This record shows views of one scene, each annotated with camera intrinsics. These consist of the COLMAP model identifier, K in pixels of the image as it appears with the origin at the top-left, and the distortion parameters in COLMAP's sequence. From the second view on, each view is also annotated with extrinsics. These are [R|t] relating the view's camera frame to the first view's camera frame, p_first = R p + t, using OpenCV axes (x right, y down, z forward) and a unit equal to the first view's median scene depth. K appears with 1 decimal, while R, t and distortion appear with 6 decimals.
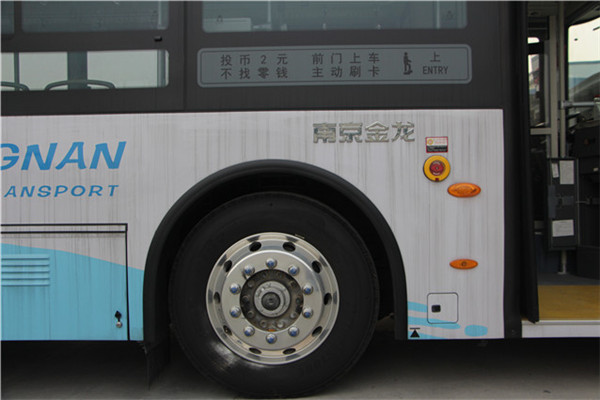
lens RADIAL K [[584.2, 0, 300.5], [0, 584.2, 198.0], [0, 0, 1]] dist [-0.051419, 0.000000]
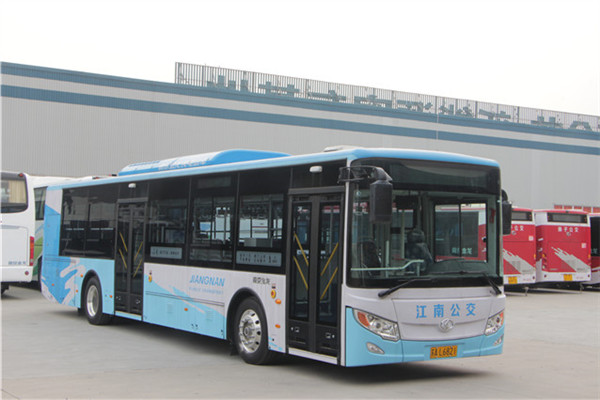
lens RADIAL K [[876.0, 0, 299.8], [0, 876.0, 205.5], [0, 0, 1]] dist [0.107548, 0.000000]
pose [[0.576178, -0.005377, -0.817306, 4.034784], [-0.037968, 0.998723, -0.033337, -0.360494], [0.816442, 0.050240, 0.575238, -1.549433]]
